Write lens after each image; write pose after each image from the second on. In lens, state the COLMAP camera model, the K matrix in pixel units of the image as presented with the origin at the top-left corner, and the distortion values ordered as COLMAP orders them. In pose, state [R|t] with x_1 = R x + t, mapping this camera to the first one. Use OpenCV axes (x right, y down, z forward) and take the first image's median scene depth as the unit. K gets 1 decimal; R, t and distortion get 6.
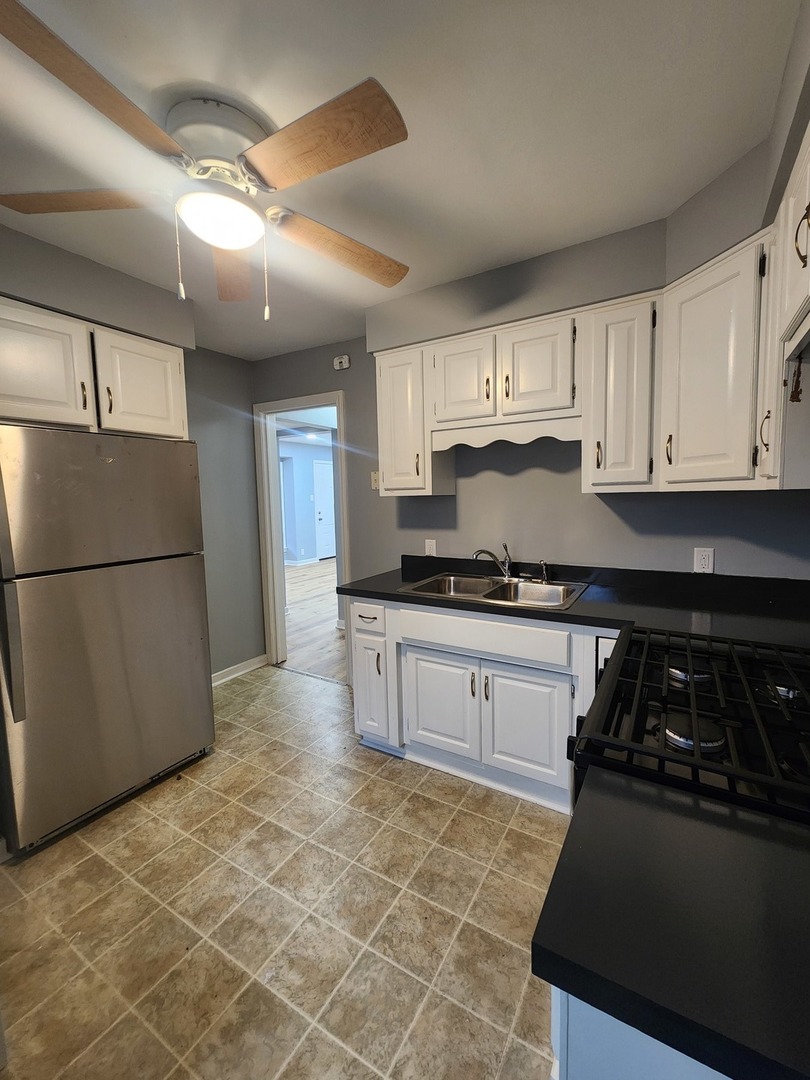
lens RADIAL K [[444.9, 0, 405.0], [0, 444.9, 540.0], [0, 0, 1]] dist [0.000152, -0.000209]
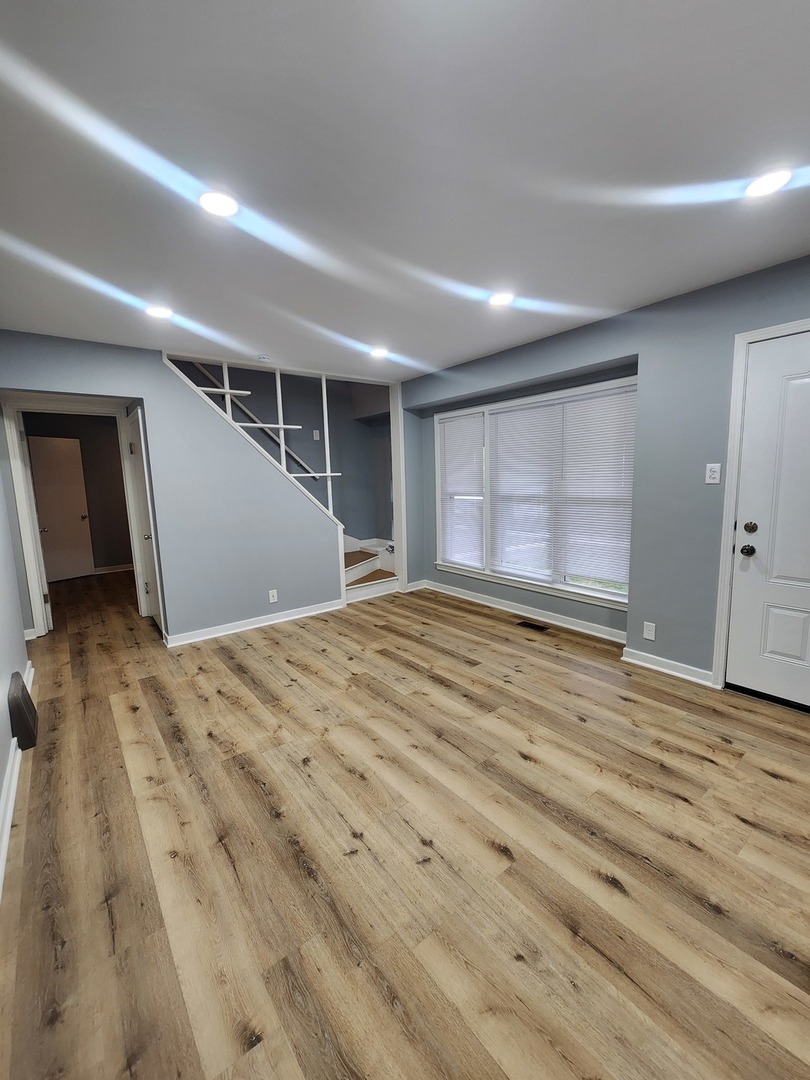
lens RADIAL K [[444.9, 0, 405.0], [0, 444.9, 540.0], [0, 0, 1]] dist [0.000152, -0.000209]
pose [[-0.359890, 0.161910, -0.918839, 0.170272], [-0.050435, 0.980011, 0.192443, -0.118463], [0.931631, 0.115600, -0.344530, 1.117123]]
